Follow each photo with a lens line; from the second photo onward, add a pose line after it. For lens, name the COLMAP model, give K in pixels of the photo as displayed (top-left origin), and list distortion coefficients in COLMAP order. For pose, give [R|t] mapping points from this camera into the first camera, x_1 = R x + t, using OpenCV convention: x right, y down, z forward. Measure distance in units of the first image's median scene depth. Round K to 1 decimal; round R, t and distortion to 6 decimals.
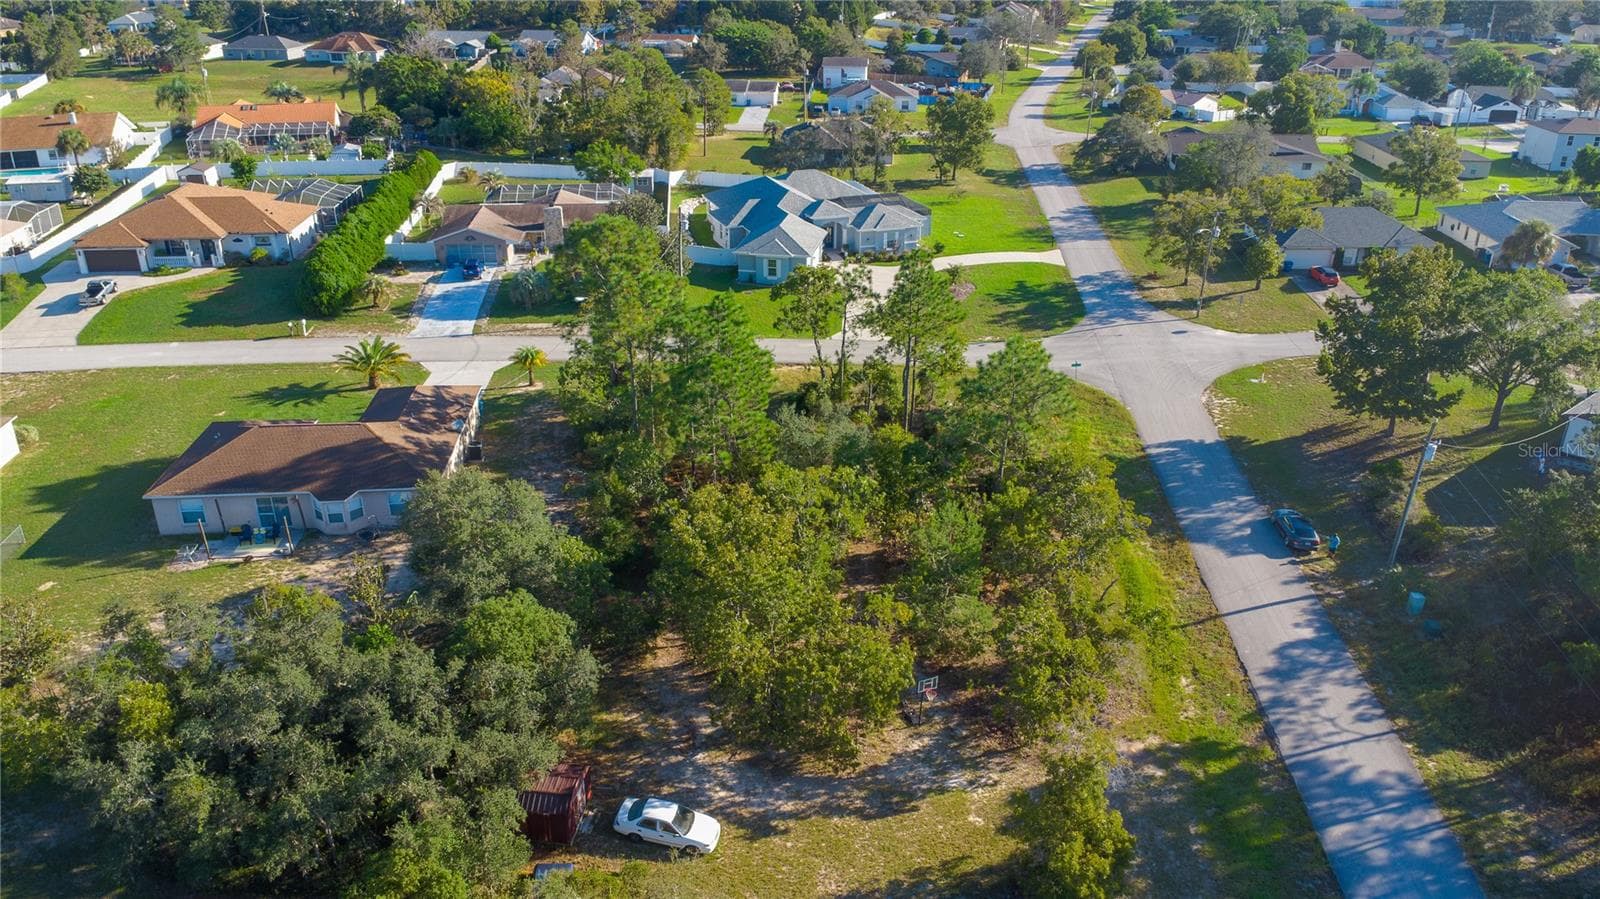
lens RADIAL K [[1151.0, 0, 801.0], [0, 1151.0, 453.5], [0, 0, 1]] dist [0.040095, -0.072054]
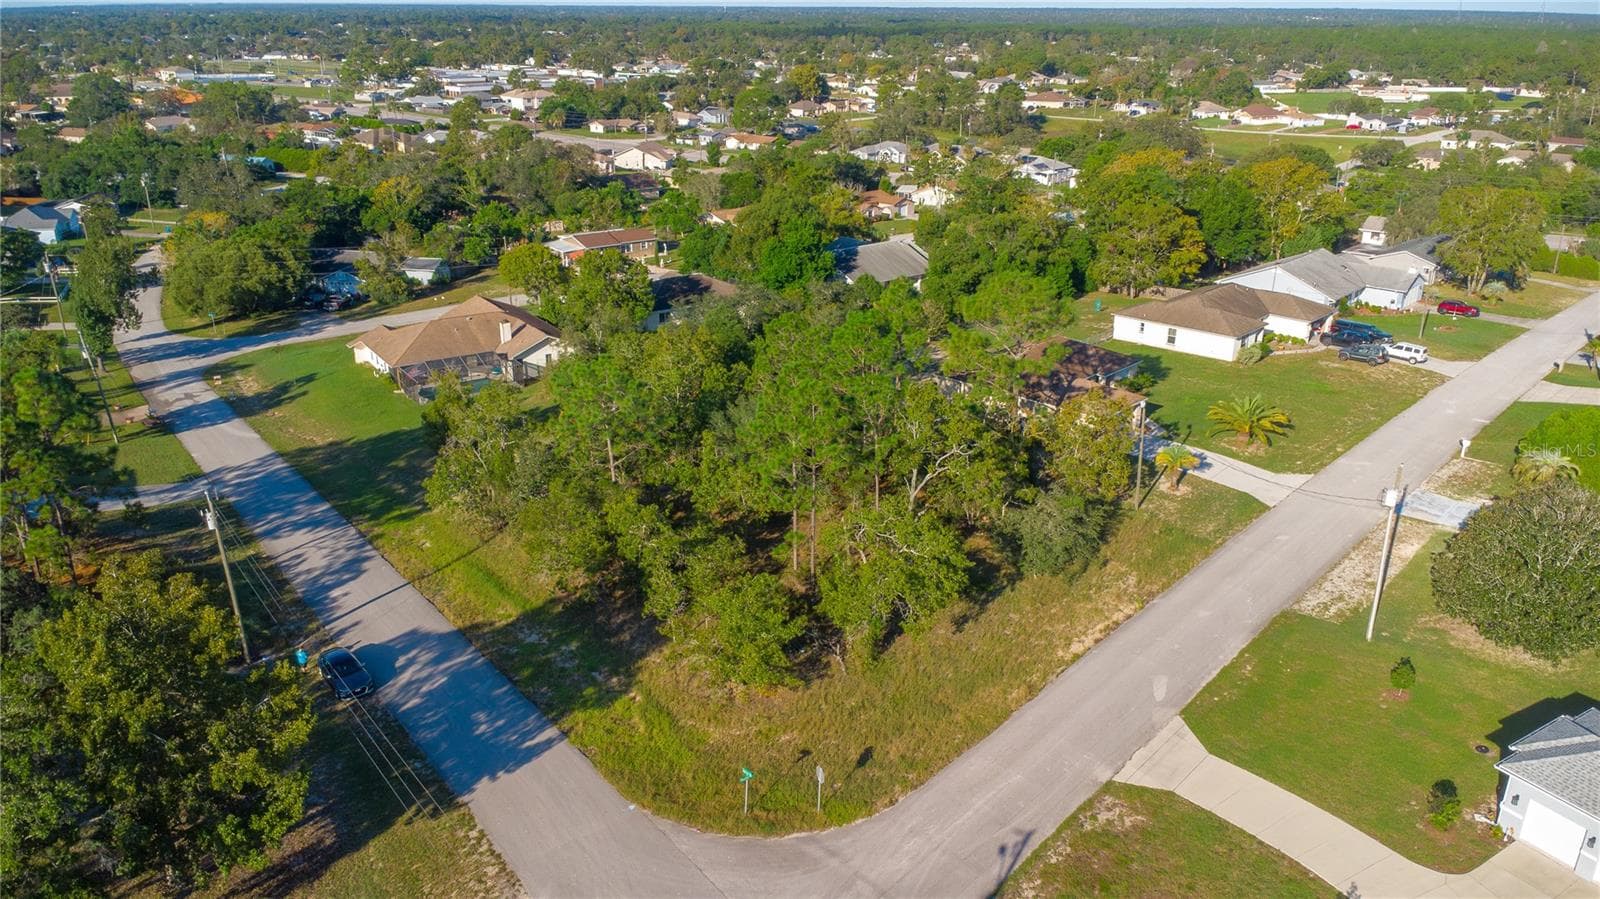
lens RADIAL K [[1151.0, 0, 805.0], [0, 1151.0, 444.7], [0, 0, 1]] dist [0.040095, -0.072054]
pose [[-0.748838, 0.227076, -0.622638, 0.687457], [-0.284753, 0.738102, 0.611654, -0.700727], [0.598462, 0.635328, -0.488059, 1.555810]]
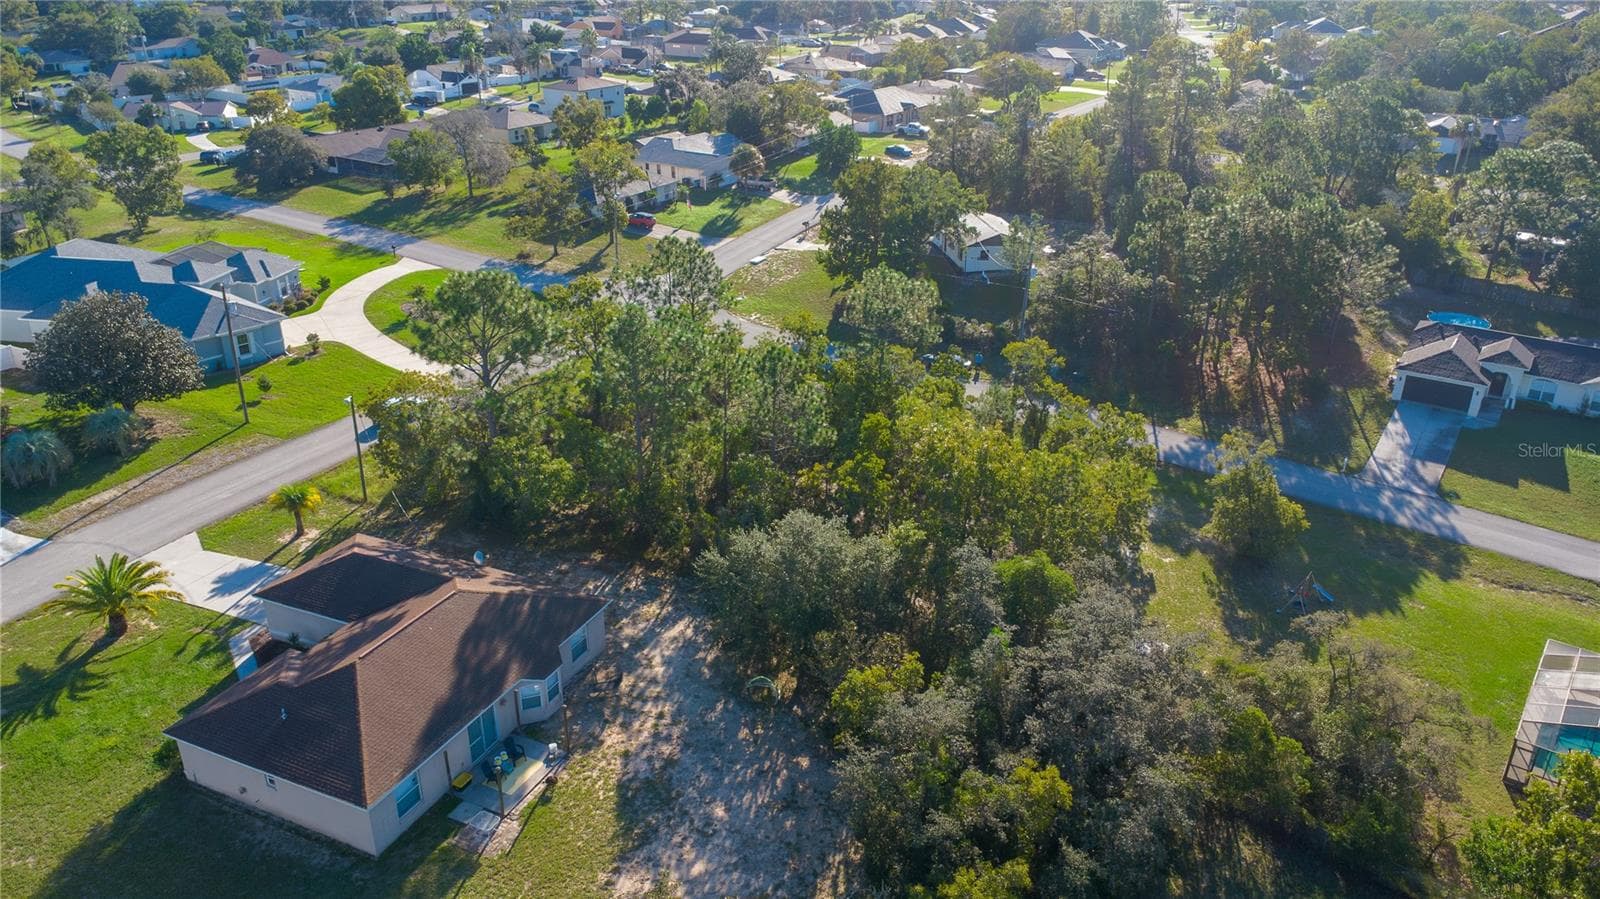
lens RADIAL K [[1151.0, 0, 794.9], [0, 1151.0, 450.3], [0, 0, 1]] dist [0.040095, -0.072054]
pose [[0.505507, -0.361100, 0.783626, -0.803190], [0.362293, 0.913102, 0.187054, -0.167028], [-0.783075, 0.189345, 0.592403, 0.348992]]
